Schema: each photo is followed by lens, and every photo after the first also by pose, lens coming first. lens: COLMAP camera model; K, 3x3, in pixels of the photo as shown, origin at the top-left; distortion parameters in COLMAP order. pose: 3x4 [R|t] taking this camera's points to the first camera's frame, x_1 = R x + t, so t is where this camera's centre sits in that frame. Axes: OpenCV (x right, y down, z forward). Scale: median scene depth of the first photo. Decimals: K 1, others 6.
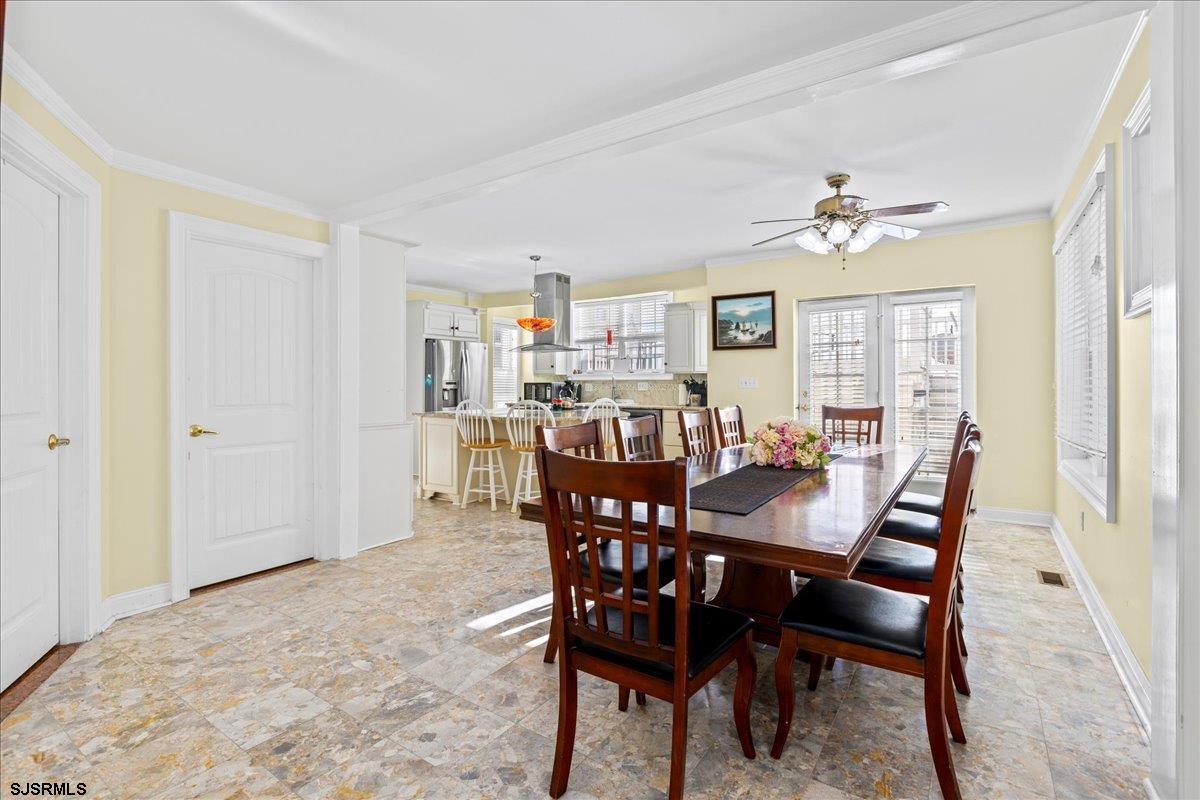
lens RADIAL K [[552.4, 0, 596.7], [0, 552.4, 392.6], [0, 0, 1]] dist [-0.000599, 0.000022]
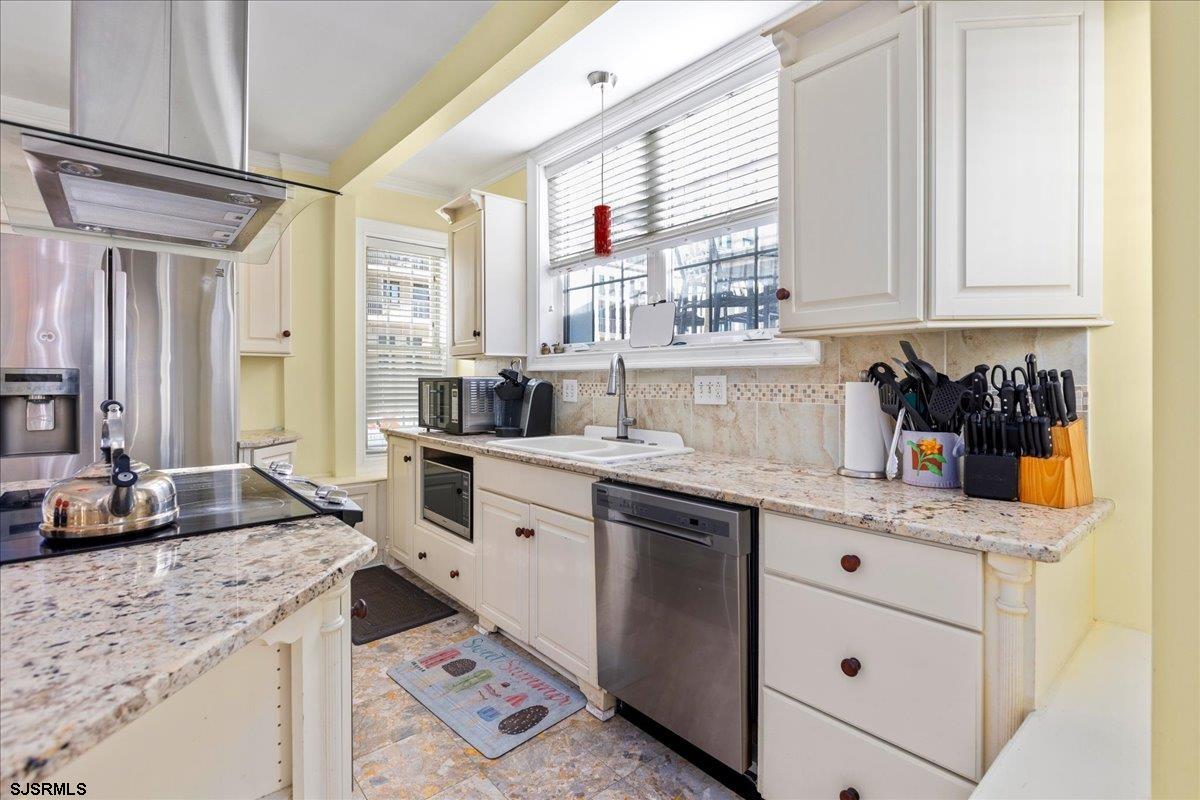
lens RADIAL K [[552.4, 0, 607.4], [0, 552.4, 389.4], [0, 0, 1]] dist [-0.000599, 0.000022]
pose [[0.968590, 0.005854, -0.248593, 0.110915], [-0.005937, 0.999982, 0.000417, -0.011960], [0.248591, 0.001072, 0.968608, 0.757273]]
